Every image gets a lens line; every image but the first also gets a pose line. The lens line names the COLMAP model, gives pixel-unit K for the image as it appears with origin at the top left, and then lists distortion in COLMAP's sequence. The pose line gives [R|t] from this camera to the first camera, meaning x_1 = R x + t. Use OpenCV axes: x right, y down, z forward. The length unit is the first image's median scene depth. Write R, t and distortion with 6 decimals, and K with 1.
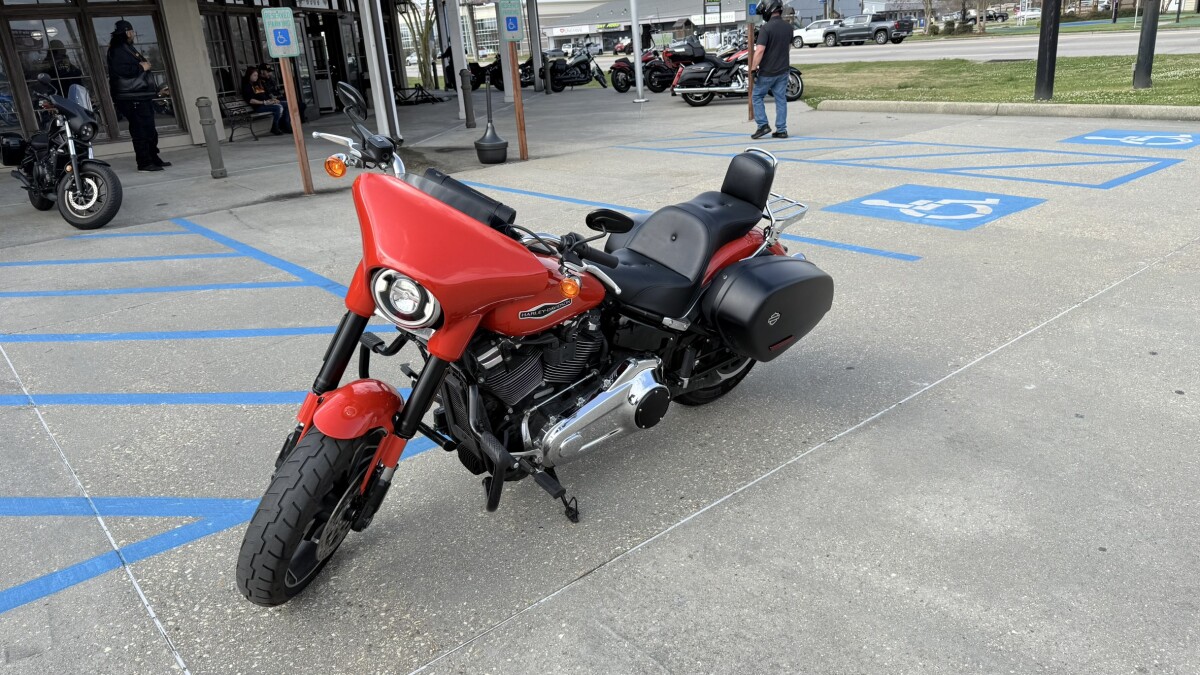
lens RADIAL K [[842.2, 0, 600.0], [0, 842.2, 337.5], [0, 0, 1]] dist [0.033803, -0.060171]
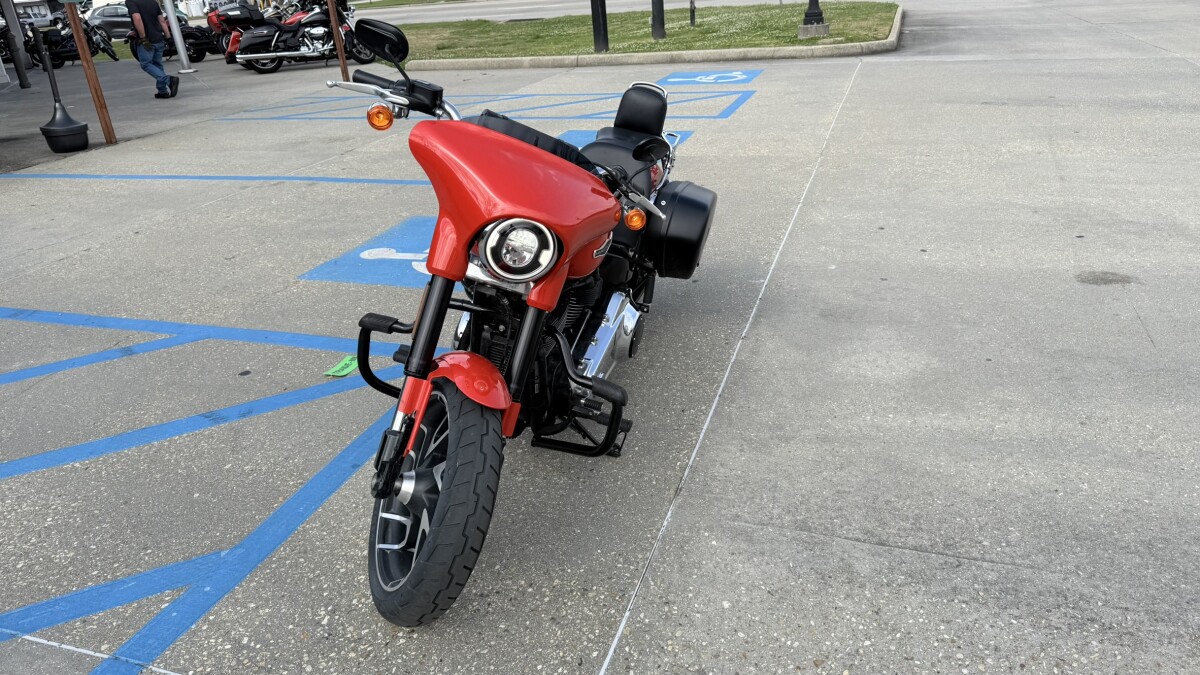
lens RADIAL K [[842.2, 0, 600.0], [0, 842.2, 337.5], [0, 0, 1]] dist [0.033803, -0.060171]
pose [[0.847956, -0.203008, 0.489651, -0.115576], [0.185460, 0.978993, 0.084716, -0.002437], [-0.496563, 0.018976, 0.867793, 0.027873]]
